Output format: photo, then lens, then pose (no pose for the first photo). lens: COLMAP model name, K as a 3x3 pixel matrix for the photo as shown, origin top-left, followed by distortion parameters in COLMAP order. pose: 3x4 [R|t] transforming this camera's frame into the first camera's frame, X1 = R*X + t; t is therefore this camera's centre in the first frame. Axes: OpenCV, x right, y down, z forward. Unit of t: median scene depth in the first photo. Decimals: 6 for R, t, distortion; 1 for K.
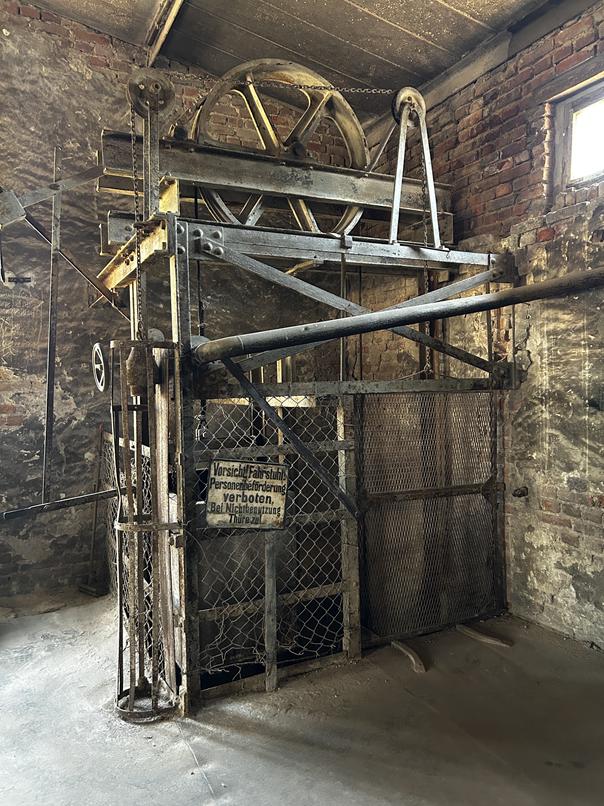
lens RADIAL K [[606.9, 0, 302.1], [0, 606.9, 403.4], [0, 0, 1]] dist [0.027855, -0.022846]
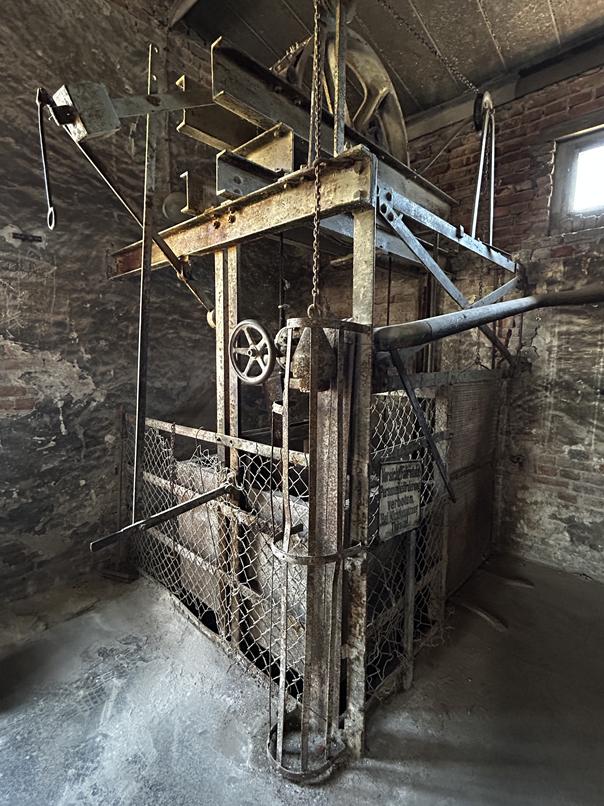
lens RADIAL K [[395.9, 0, 301.5], [0, 395.9, 402.0], [0, 0, 1]] dist [-0.003849, 0.001447]
pose [[0.940696, -0.009930, 0.339105, -0.323841], [-0.016814, 0.996978, 0.075837, -0.026413], [-0.338833, -0.077041, 0.937687, 0.377079]]
